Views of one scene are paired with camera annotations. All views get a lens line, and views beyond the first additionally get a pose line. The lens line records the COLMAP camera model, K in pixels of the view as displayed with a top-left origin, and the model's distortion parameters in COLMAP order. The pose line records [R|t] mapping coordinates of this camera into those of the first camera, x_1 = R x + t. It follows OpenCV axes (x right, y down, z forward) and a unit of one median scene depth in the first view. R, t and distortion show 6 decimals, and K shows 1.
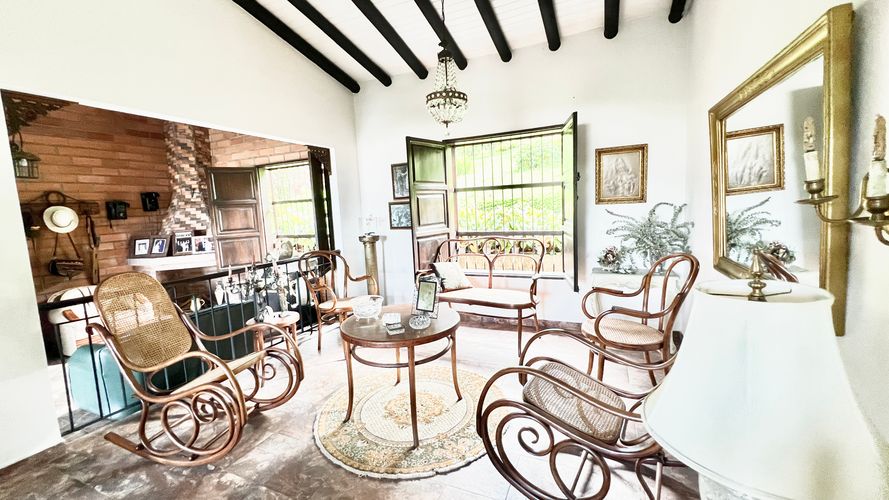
lens RADIAL K [[352.1, 0, 444.5], [0, 352.1, 250.0], [0, 0, 1]] dist [-0.000095, -0.000089]
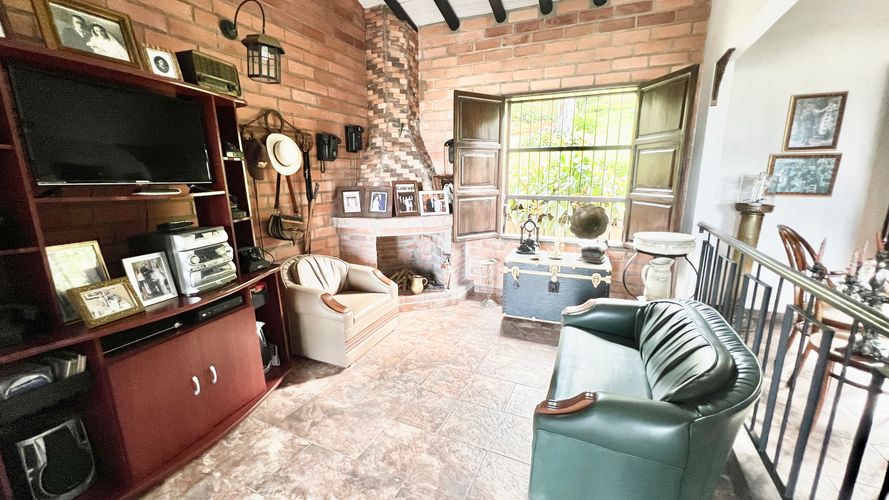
lens RADIAL K [[350.2, 0, 444.5], [0, 350.2, 250.0], [0, 0, 1]] dist [0.000565, 0.000067]
pose [[0.998686, 0.050693, 0.007563, -0.664145], [-0.051173, 0.994468, 0.091730, 0.013712], [-0.002871, -0.091996, 0.995755, 0.275873]]
